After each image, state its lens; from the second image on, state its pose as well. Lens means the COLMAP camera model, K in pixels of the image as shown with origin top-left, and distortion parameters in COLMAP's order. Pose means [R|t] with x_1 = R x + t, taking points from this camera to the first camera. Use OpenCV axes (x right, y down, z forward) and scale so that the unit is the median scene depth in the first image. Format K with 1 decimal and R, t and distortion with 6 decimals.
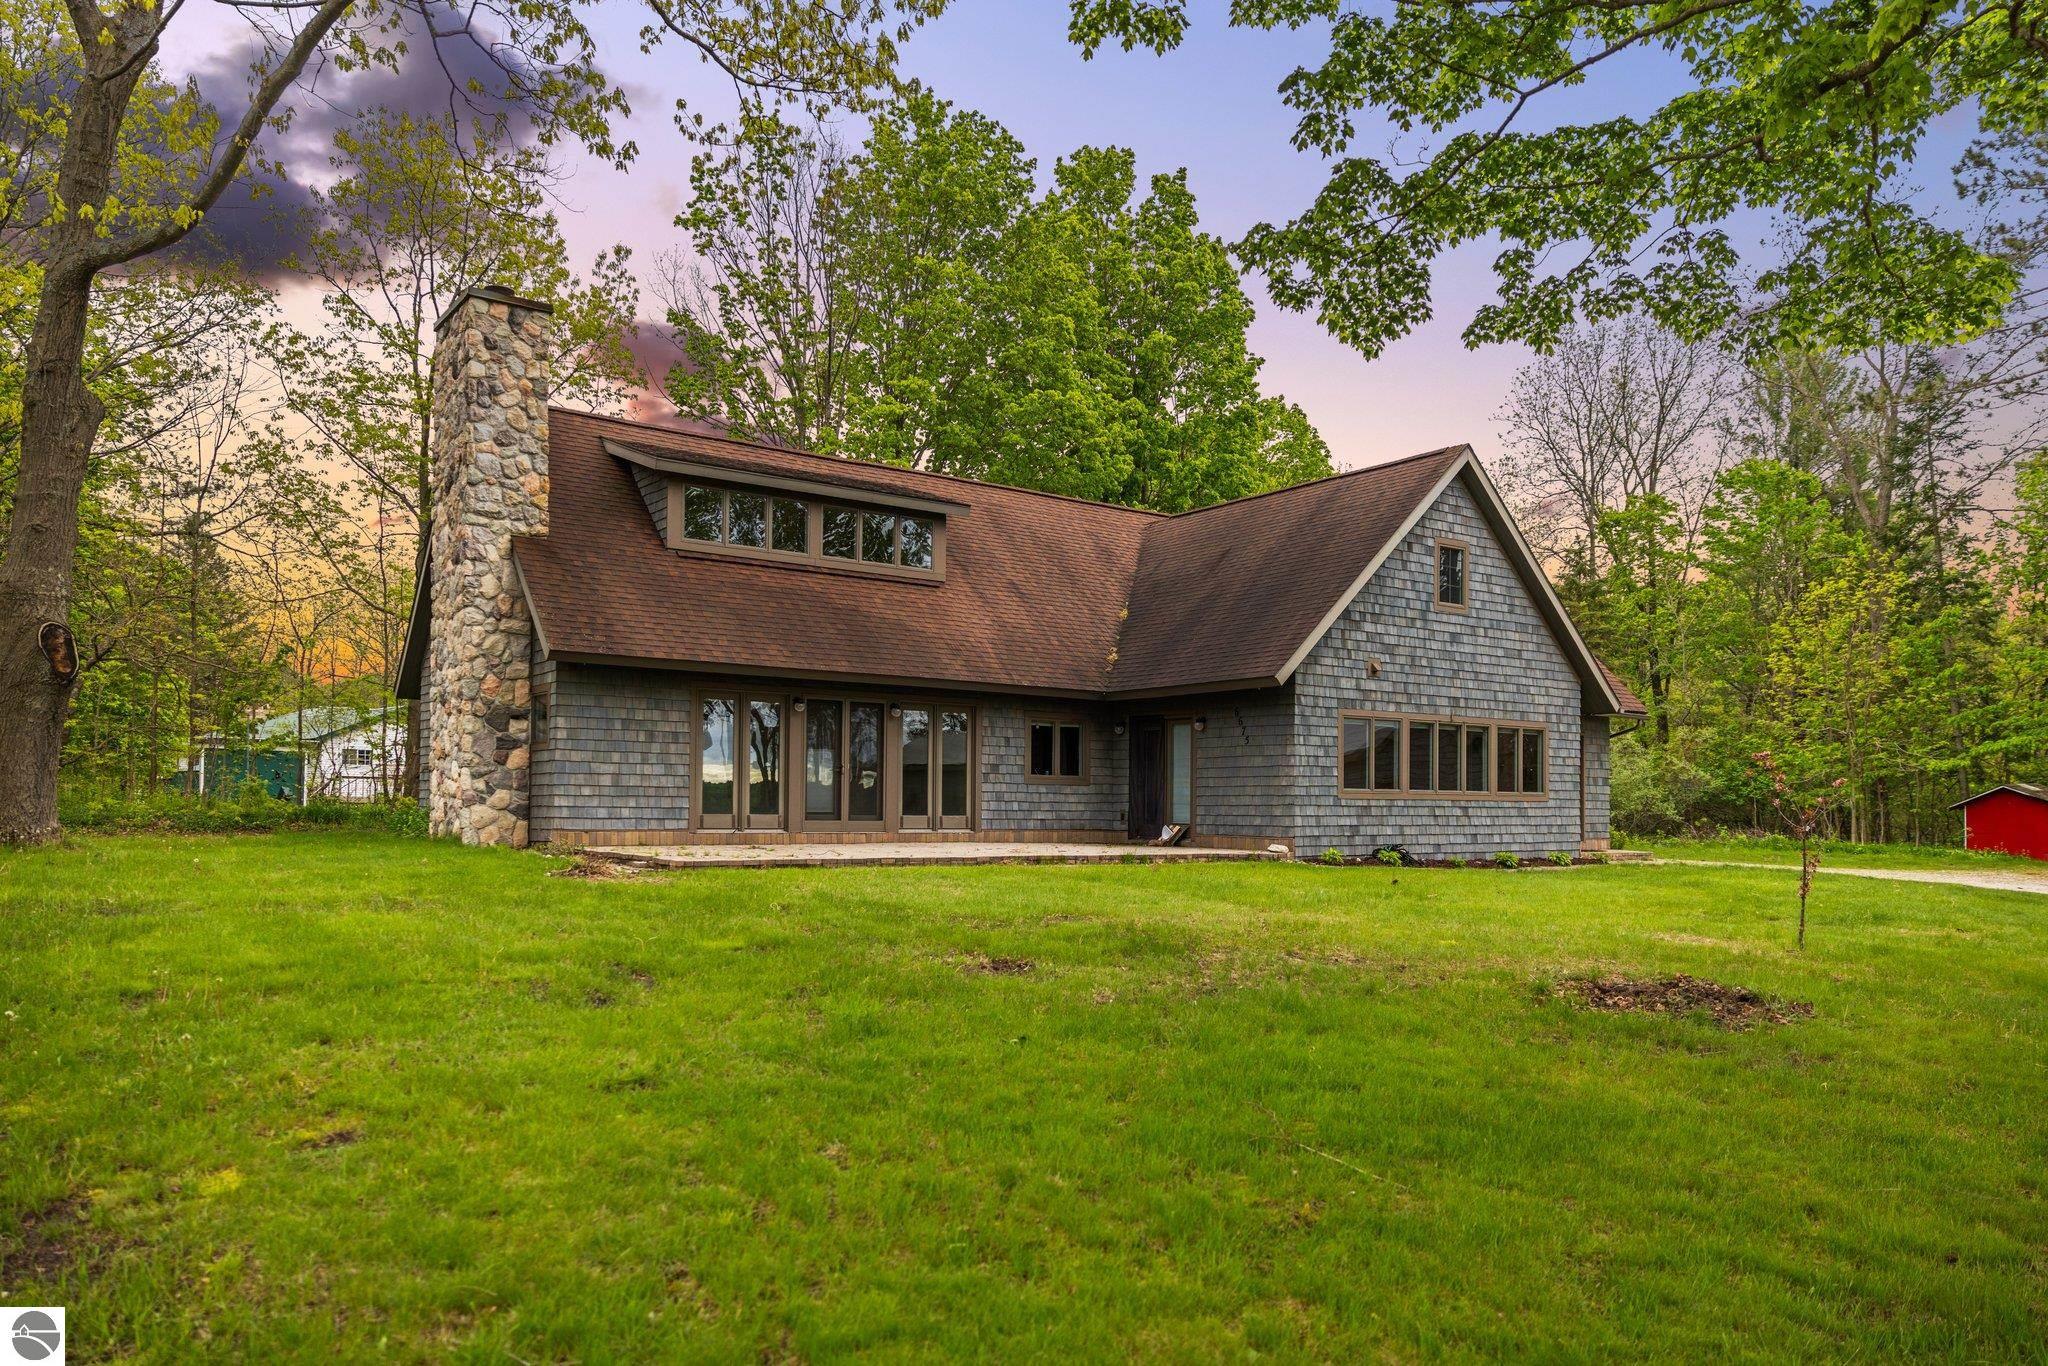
lens RADIAL K [[1443.6, 0, 1035.0], [0, 1443.6, 771.3], [0, 0, 1]] dist [0.000601, 0.012566]
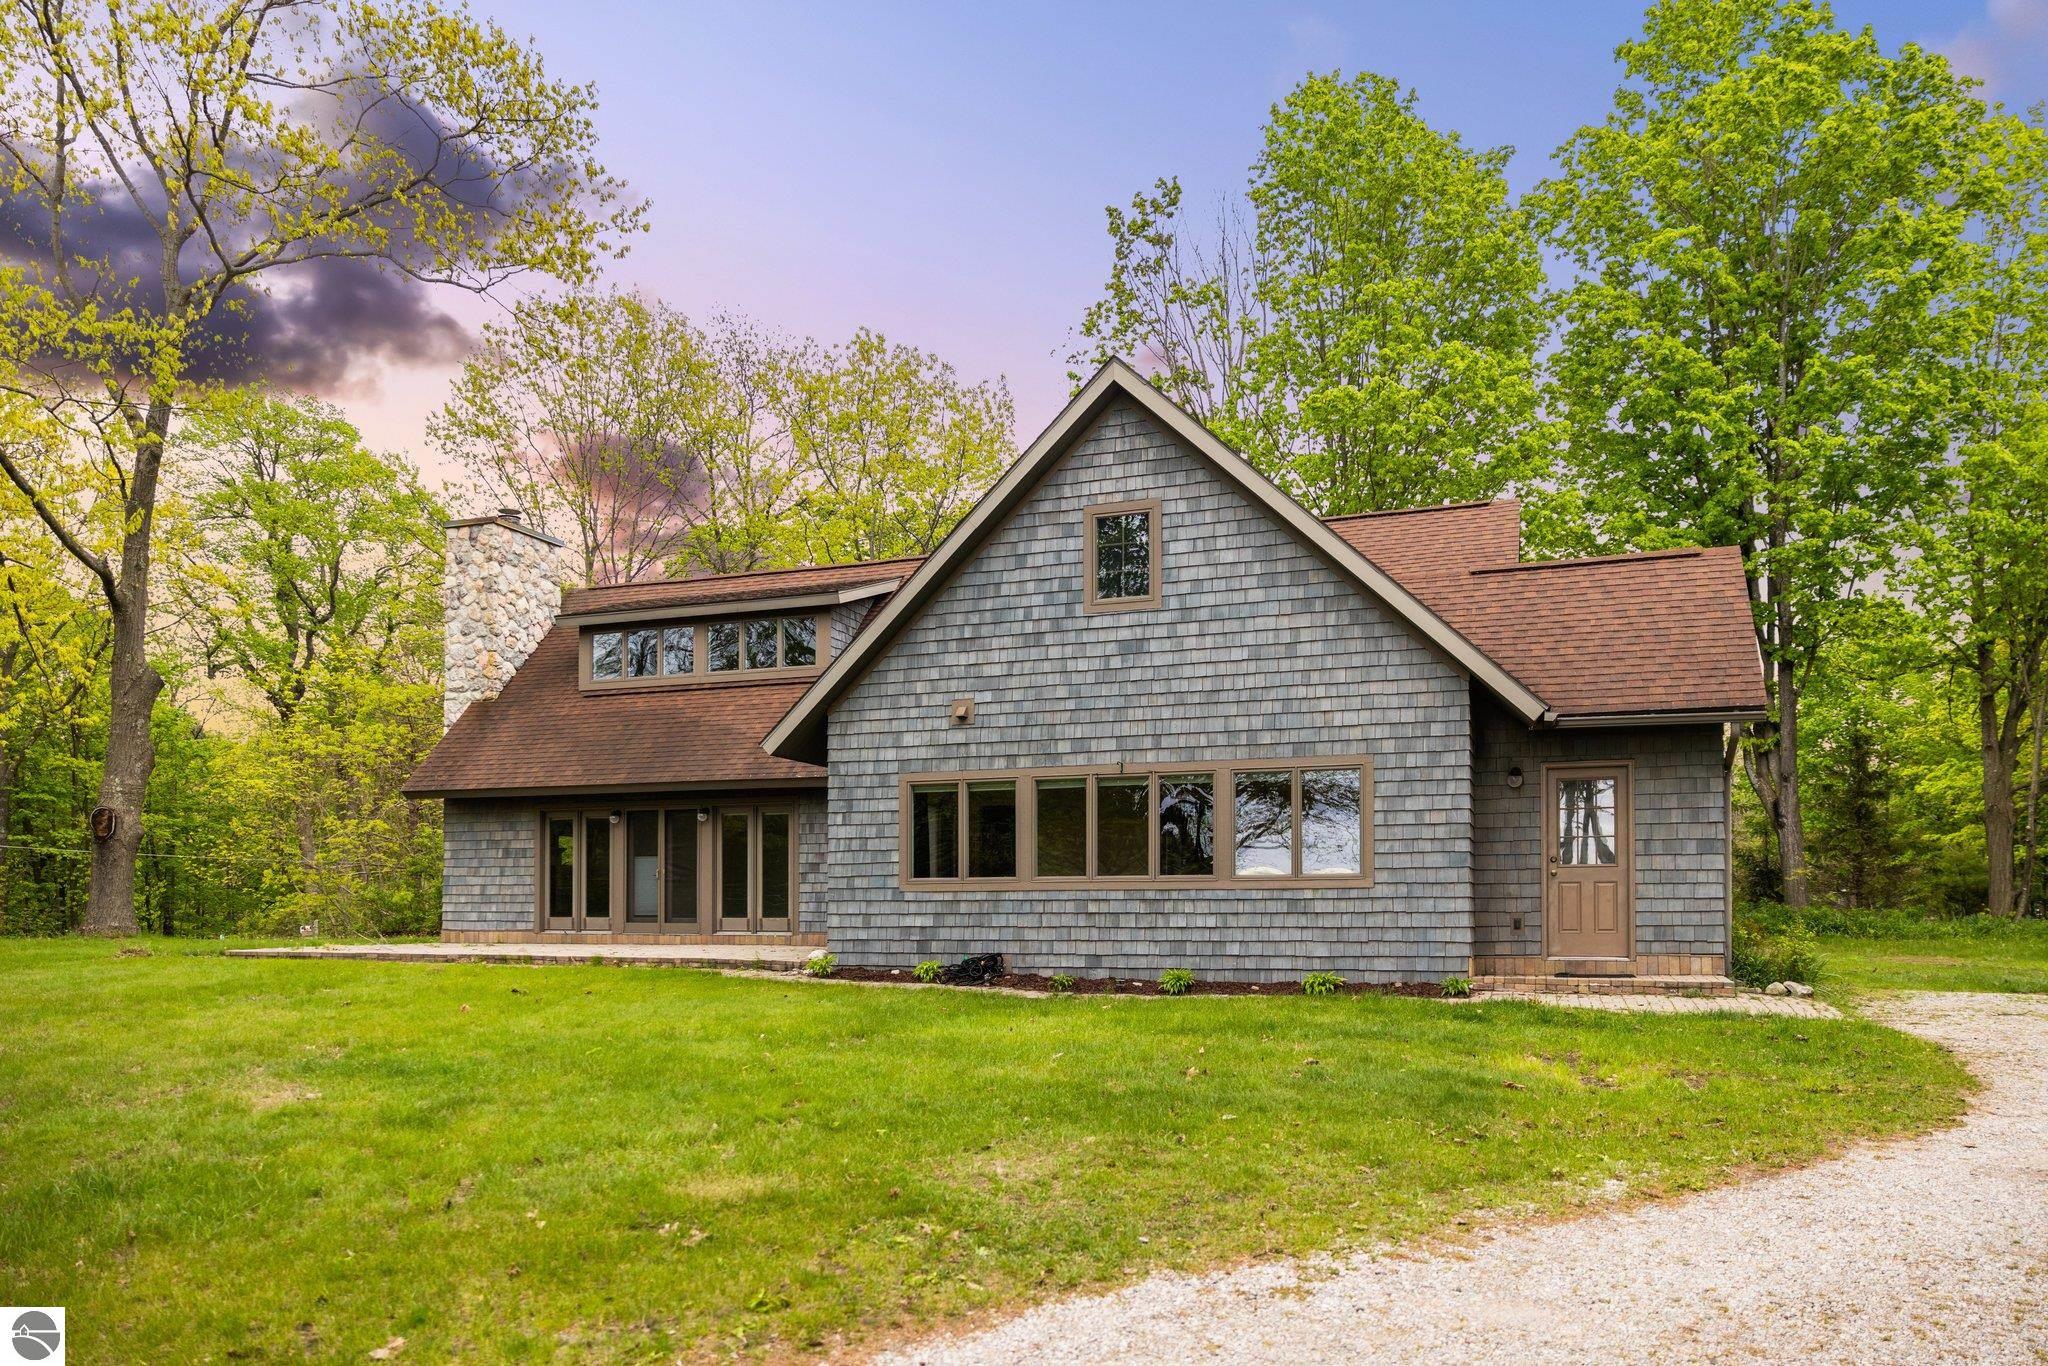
lens RADIAL K [[1443.6, 0, 1010.1], [0, 1443.6, 880.4], [0, 0, 1]] dist [0.000601, 0.012566]
pose [[0.537164, -0.029086, -0.842976, 0.865987], [0.024896, 0.999517, -0.018622, 0.028106], [0.843110, -0.010984, 0.537629, 0.623835]]
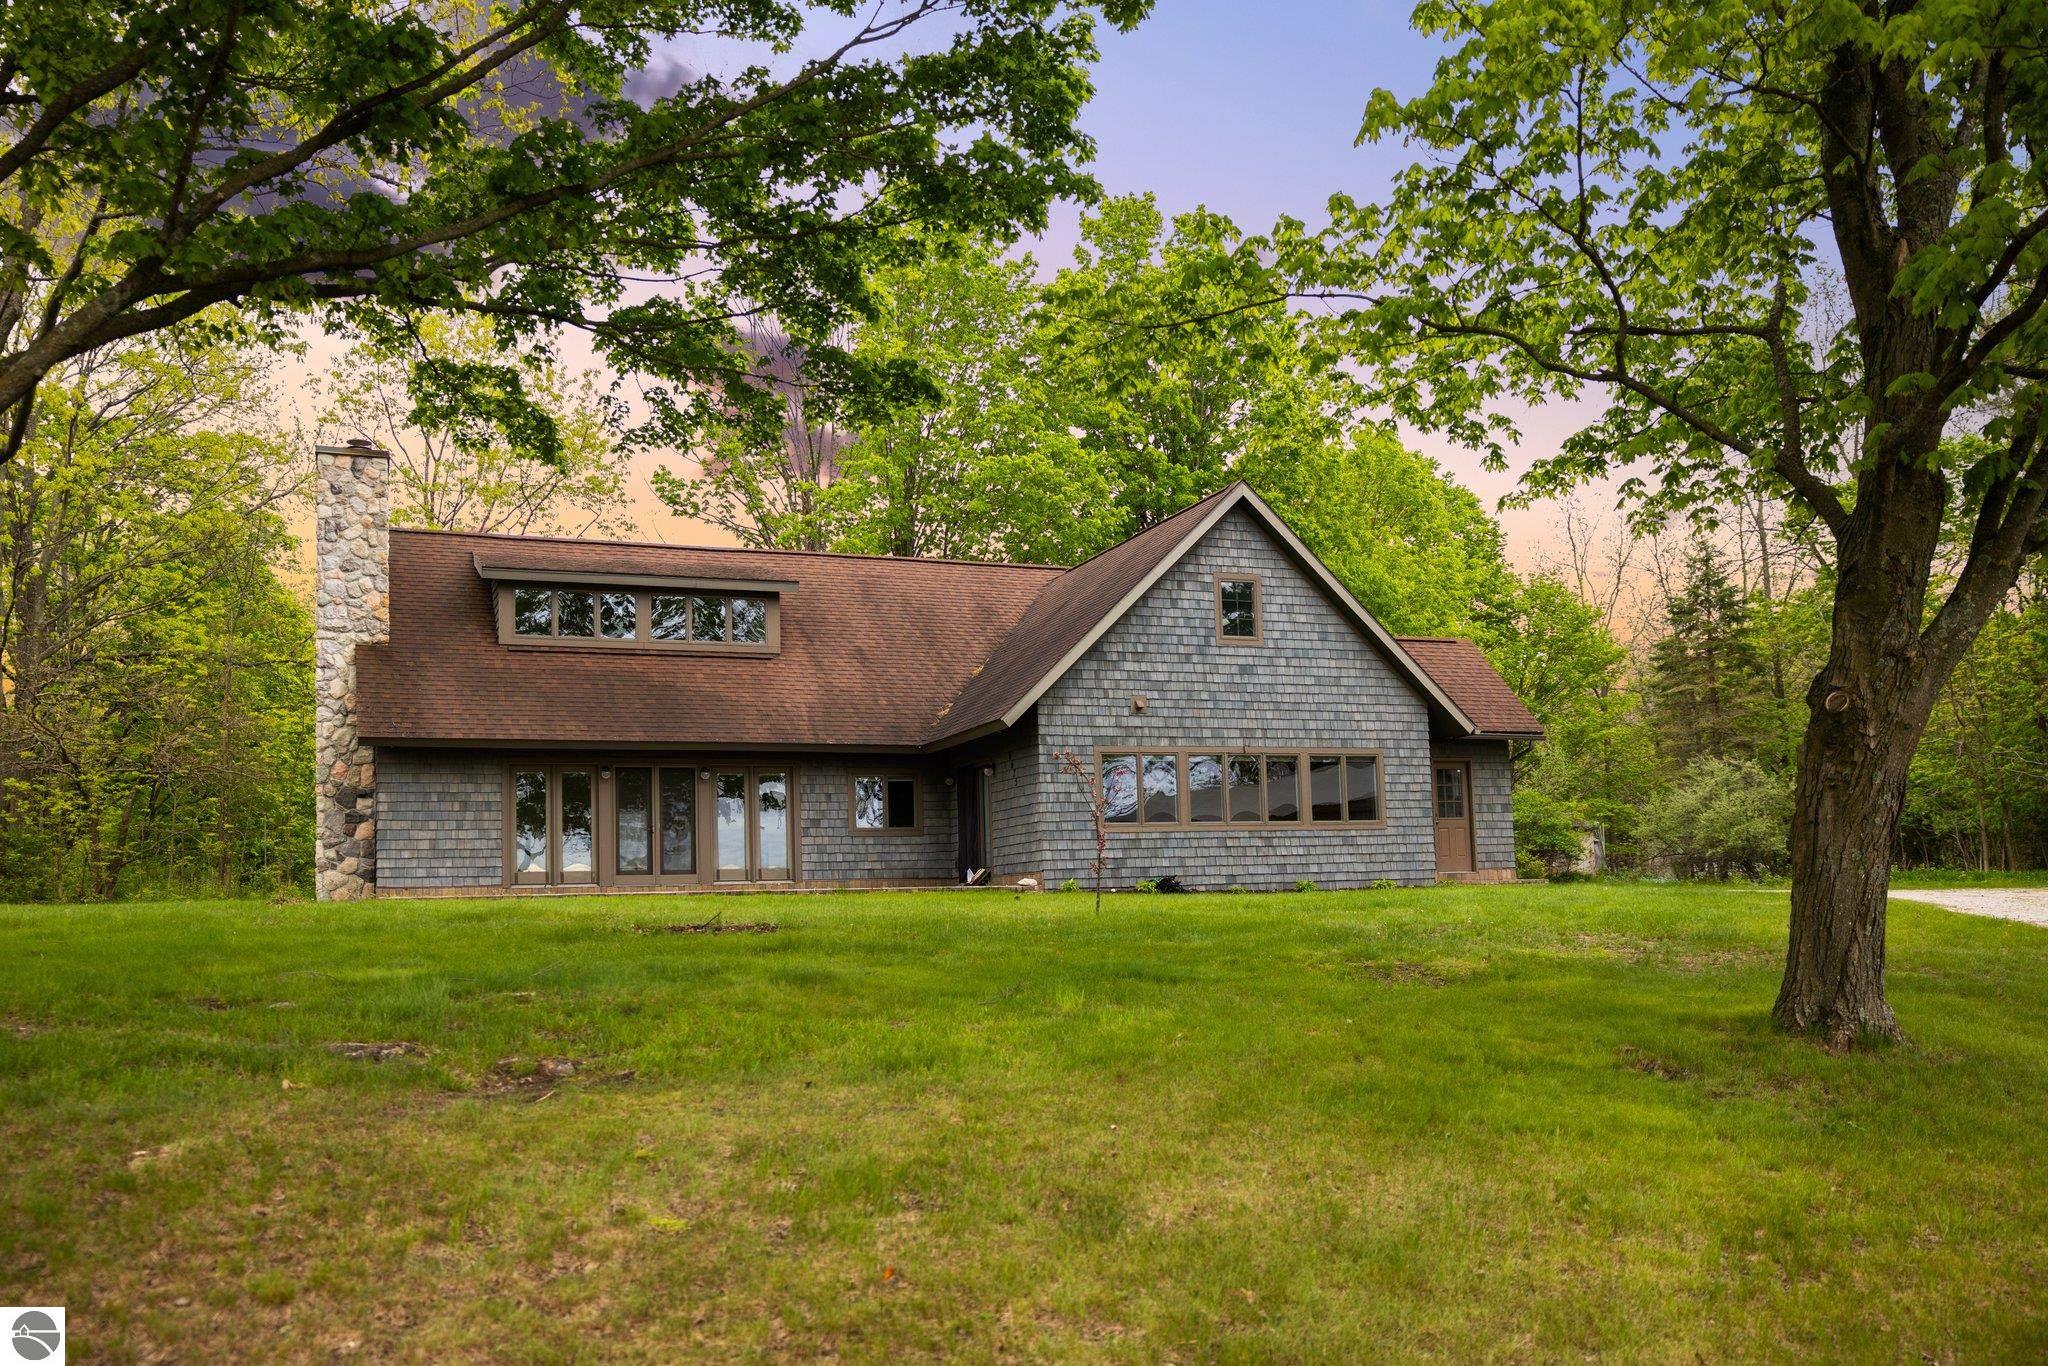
lens RADIAL K [[1695.2, 0, 1027.1], [0, 1695.2, 767.0], [0, 0, 1]] dist [-0.007889, 0.002573]
pose [[0.967372, -0.060866, -0.245941, 0.453085], [0.045372, 0.996640, -0.068187, 0.051571], [0.249265, 0.054803, 0.966883, -0.187803]]
